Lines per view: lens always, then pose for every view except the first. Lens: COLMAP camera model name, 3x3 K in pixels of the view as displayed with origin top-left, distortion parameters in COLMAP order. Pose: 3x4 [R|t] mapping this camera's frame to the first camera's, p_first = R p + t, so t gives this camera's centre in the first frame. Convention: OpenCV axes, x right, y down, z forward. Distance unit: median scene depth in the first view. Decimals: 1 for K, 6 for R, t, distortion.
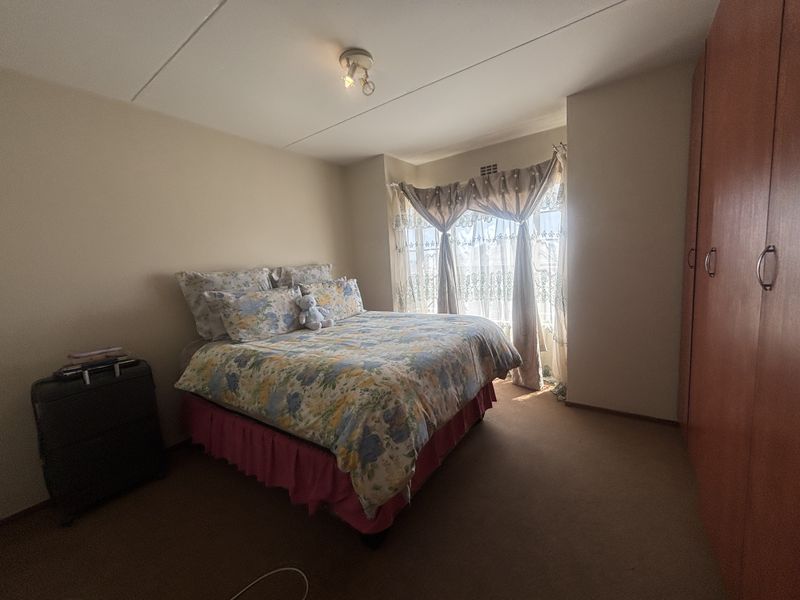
lens RADIAL K [[320.2, 0, 398.9], [0, 320.2, 298.6], [0, 0, 1]] dist [0.000799, 0.000297]
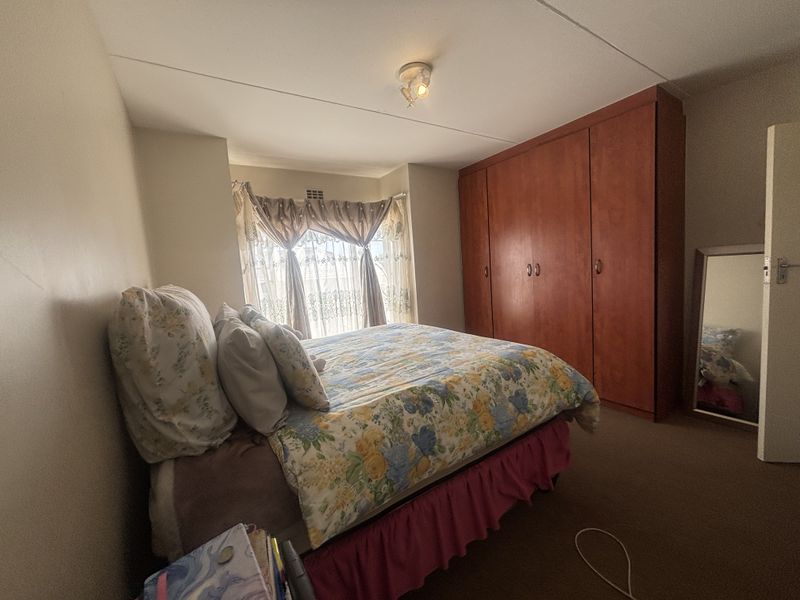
lens RADIAL K [[320.2, 0, 398.9], [0, 320.2, 298.6], [0, 0, 1]] dist [0.000799, 0.000297]
pose [[0.379238, -0.052189, 0.923826, -0.692956], [0.155856, 0.987746, -0.008180, -0.018033], [-0.912078, 0.147086, 0.382725, 0.465976]]
